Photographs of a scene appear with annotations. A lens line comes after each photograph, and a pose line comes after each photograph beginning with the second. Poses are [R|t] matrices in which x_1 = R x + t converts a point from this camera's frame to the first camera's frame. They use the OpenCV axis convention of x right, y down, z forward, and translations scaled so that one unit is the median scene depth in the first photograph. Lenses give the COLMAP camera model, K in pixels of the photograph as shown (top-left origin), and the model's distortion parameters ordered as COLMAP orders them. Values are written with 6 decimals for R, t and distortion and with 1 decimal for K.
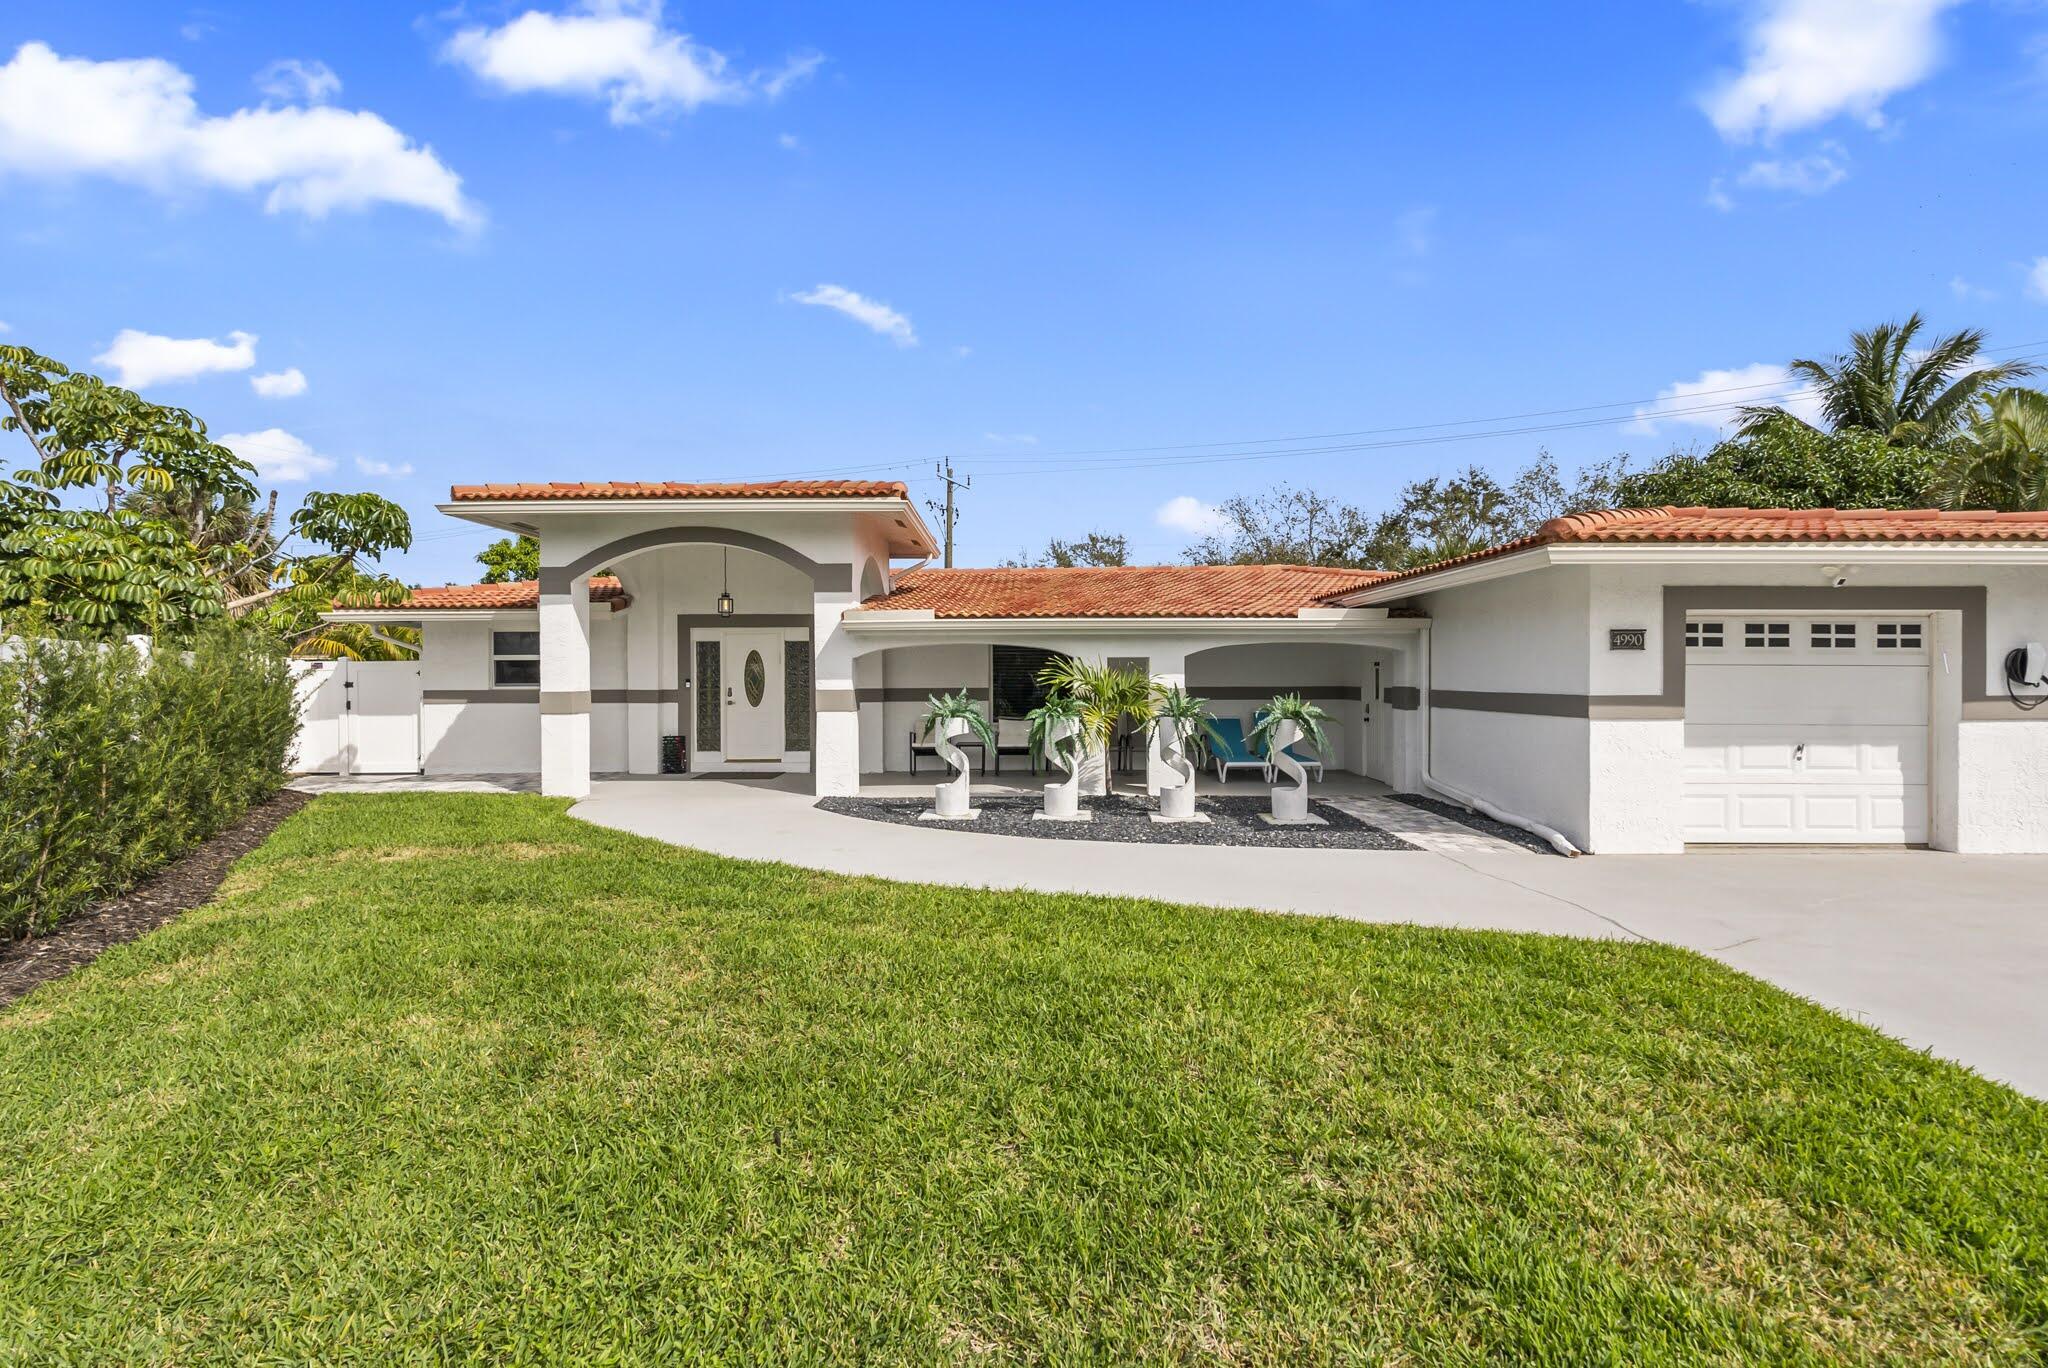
lens RADIAL K [[909.4, 0, 1016.0], [0, 909.4, 707.9], [0, 0, 1]] dist [-0.015005, 0.000366]
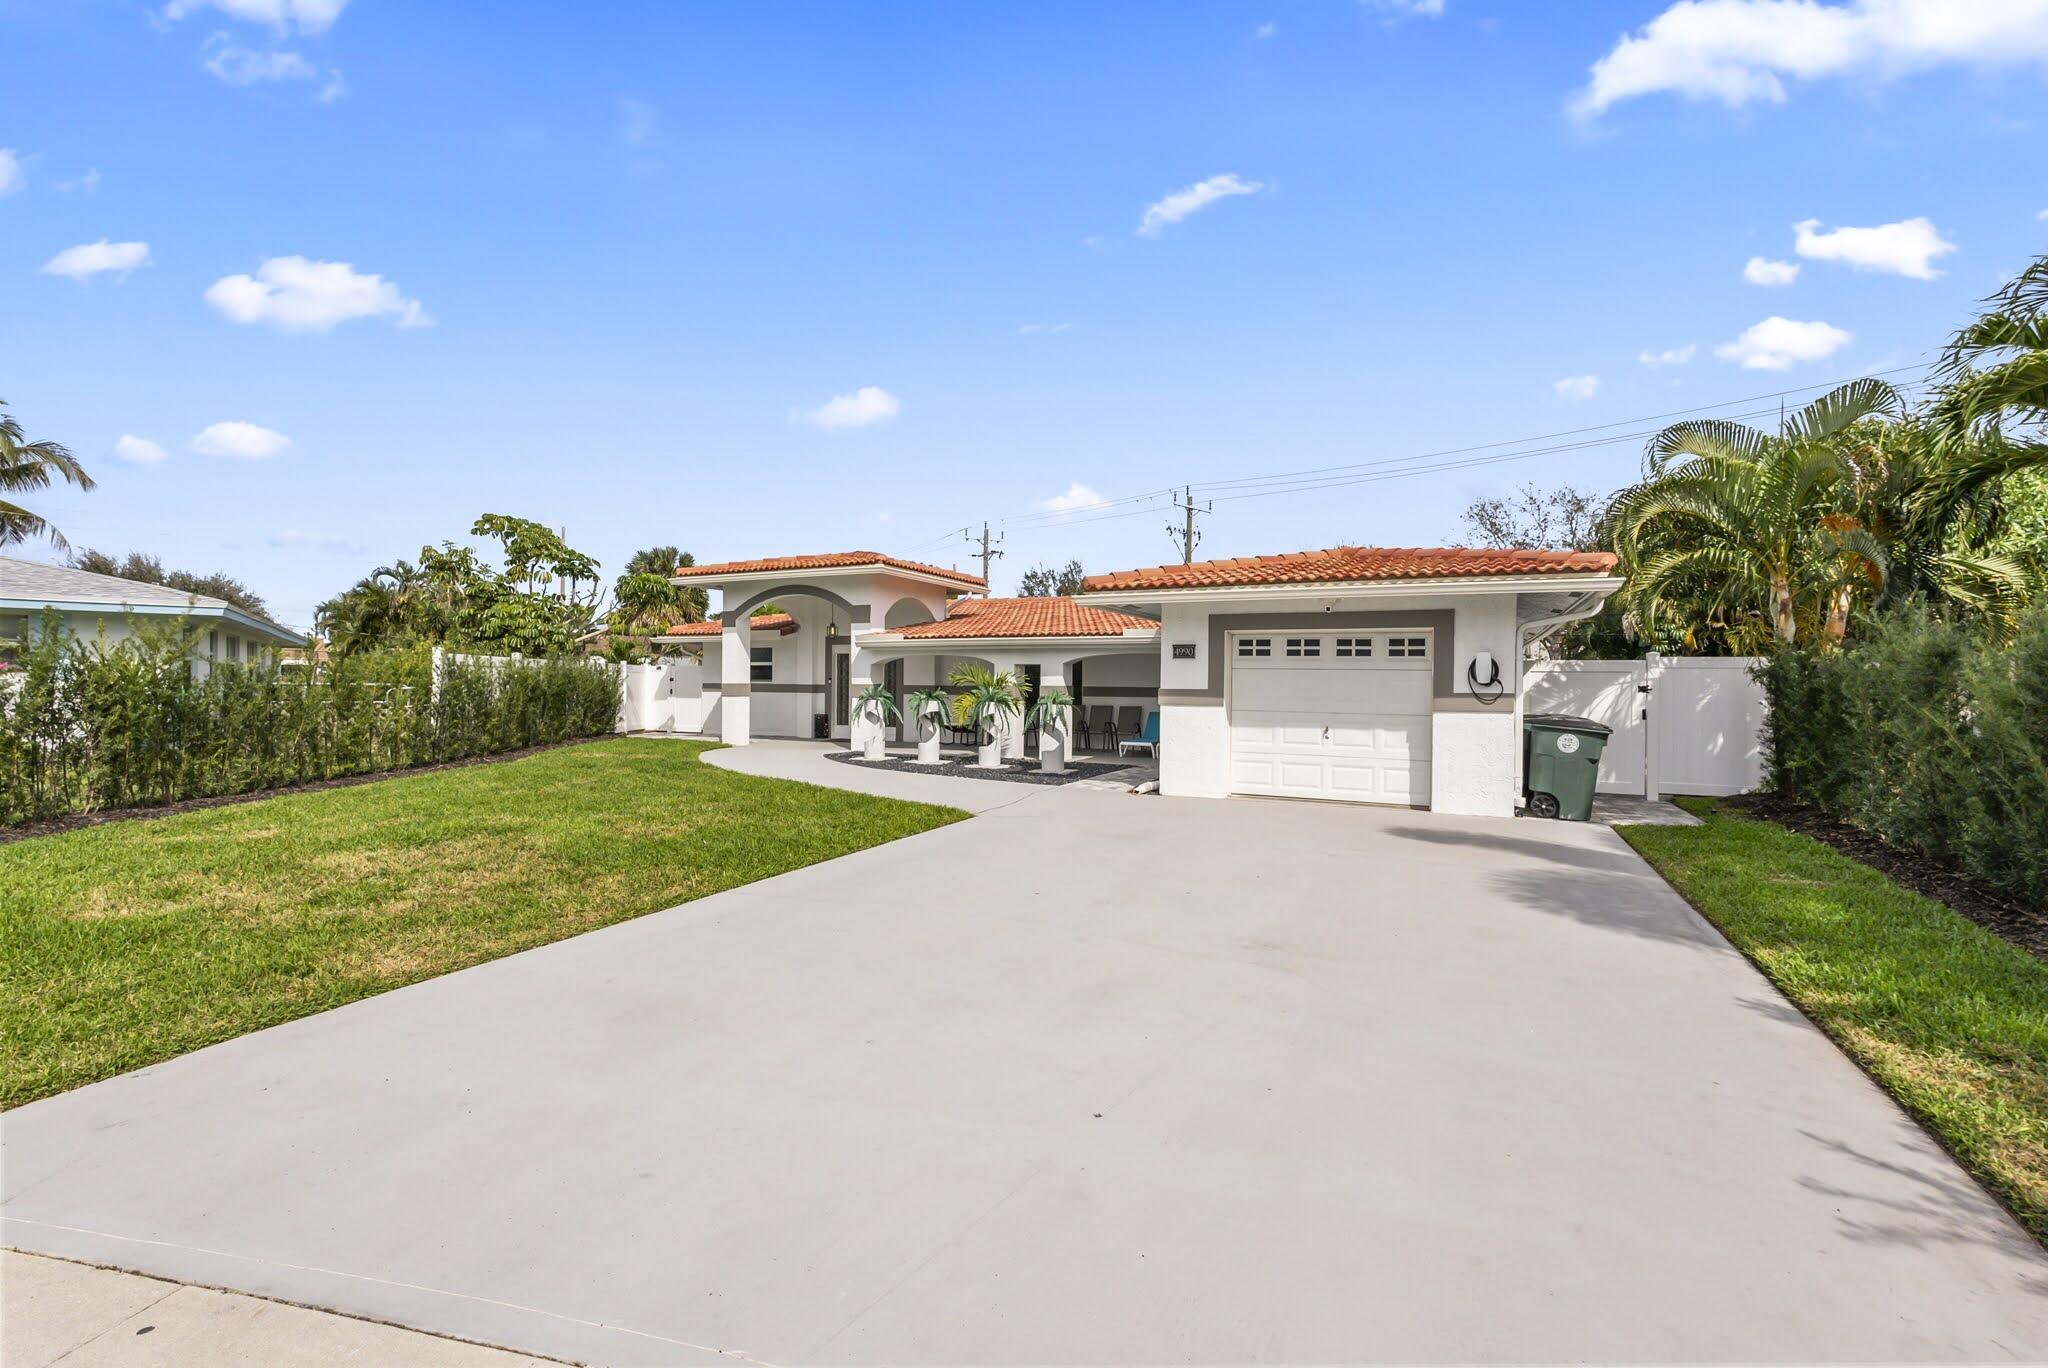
lens RADIAL K [[909.4, 0, 1016.0], [0, 909.4, 707.9], [0, 0, 1]] dist [-0.015005, 0.000366]
pose [[0.899756, 0.022233, -0.435827, 0.747201], [-0.026120, 0.999655, -0.002929, 0.019776], [0.435612, 0.014020, 0.900025, -0.320475]]
